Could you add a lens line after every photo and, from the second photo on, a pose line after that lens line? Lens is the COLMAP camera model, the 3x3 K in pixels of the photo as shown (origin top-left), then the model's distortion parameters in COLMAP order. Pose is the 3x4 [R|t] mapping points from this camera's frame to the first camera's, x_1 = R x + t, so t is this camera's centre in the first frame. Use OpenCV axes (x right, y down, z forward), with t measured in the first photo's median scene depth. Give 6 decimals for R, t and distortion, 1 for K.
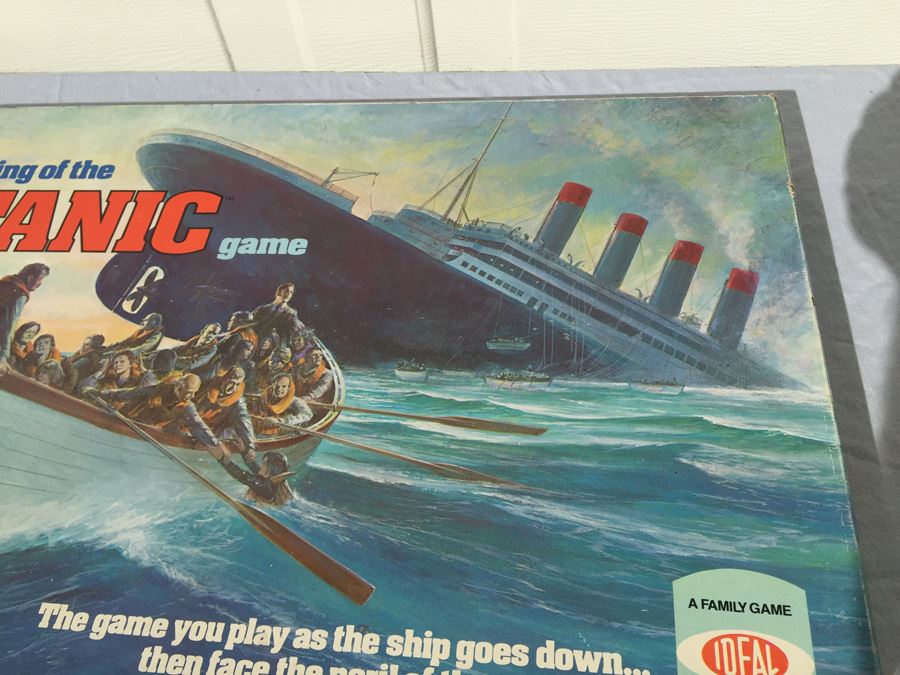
lens RADIAL K [[781.5, 0, 448.8], [0, 781.5, 340.6], [0, 0, 1]] dist [0.087888, -0.144332]
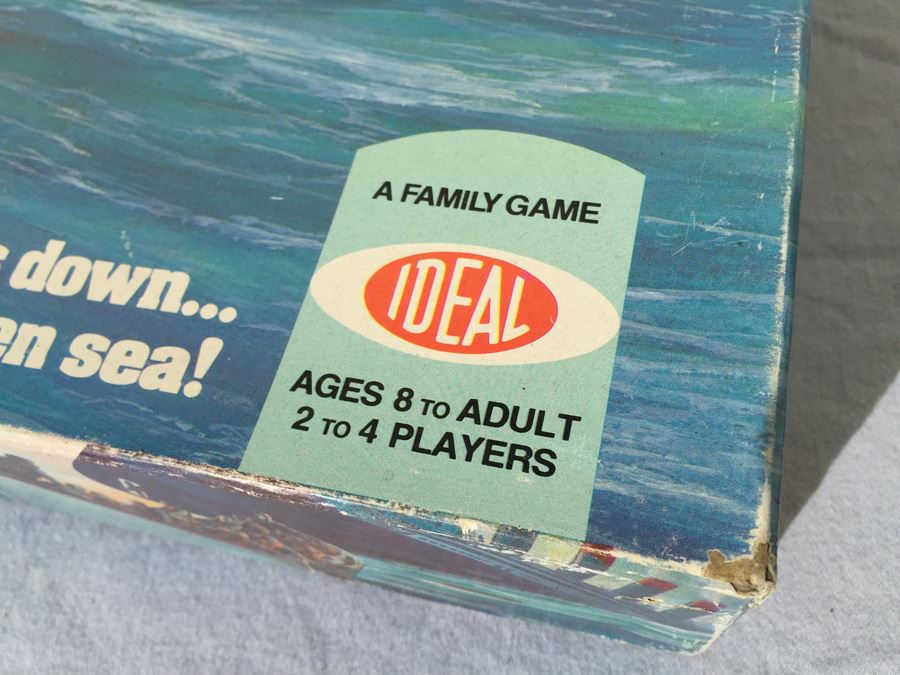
lens RADIAL K [[781.5, 0, 448.8], [0, 781.5, 340.6], [0, 0, 1]] dist [0.087888, -0.144332]
pose [[0.991350, 0.103609, -0.080559, 0.345086], [-0.090549, 0.984283, 0.151618, 0.307589], [0.095002, -0.143012, 0.985151, 0.505730]]
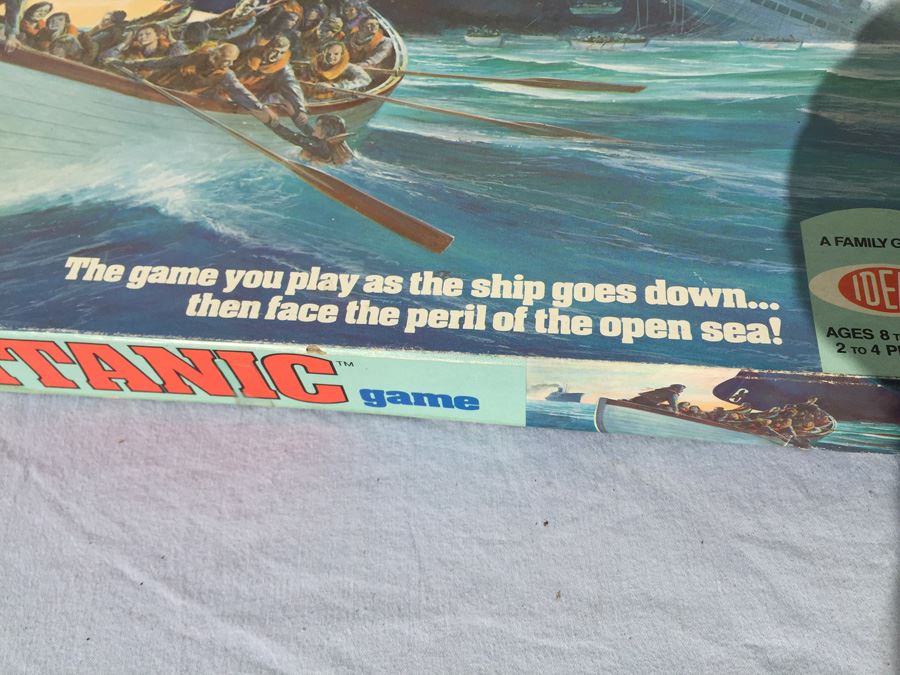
lens RADIAL K [[781.5, 0, 448.8], [0, 781.5, 340.6], [0, 0, 1]] dist [0.087888, -0.144332]
pose [[0.999759, 0.014765, 0.016253, -0.105433], [-0.015932, 0.997116, 0.074197, 0.342009], [-0.015110, -0.074438, 0.997111, 0.114766]]
